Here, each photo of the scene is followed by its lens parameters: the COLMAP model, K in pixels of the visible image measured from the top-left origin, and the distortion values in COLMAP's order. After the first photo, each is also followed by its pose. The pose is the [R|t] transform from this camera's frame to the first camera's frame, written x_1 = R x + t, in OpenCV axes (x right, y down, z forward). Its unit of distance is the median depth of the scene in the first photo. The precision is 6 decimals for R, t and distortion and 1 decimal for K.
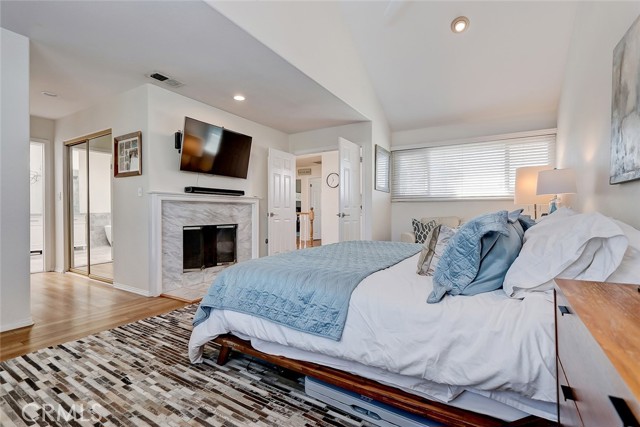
lens RADIAL K [[295.7, 0, 320.3], [0, 295.7, 212.8], [0, 0, 1]] dist [0.011204, -0.003134]
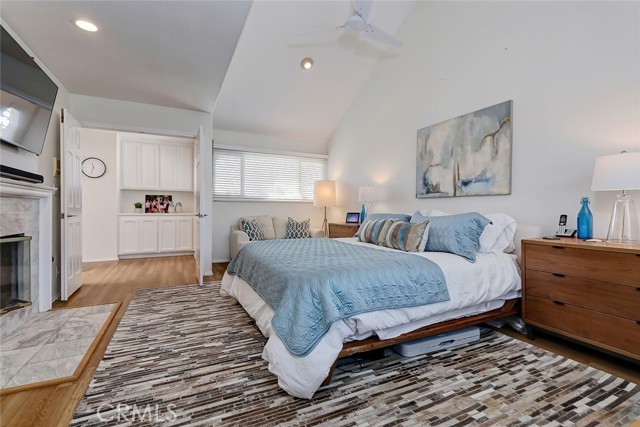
lens RADIAL K [[295.7, 0, 320.4], [0, 295.7, 212.1], [0, 0, 1]] dist [0.011204, -0.003134]
pose [[0.531685, -0.003155, 0.846936, -1.214881], [0.000270, 0.999994, 0.003556, -0.012103], [-0.846942, -0.001662, 0.531683, 0.596128]]
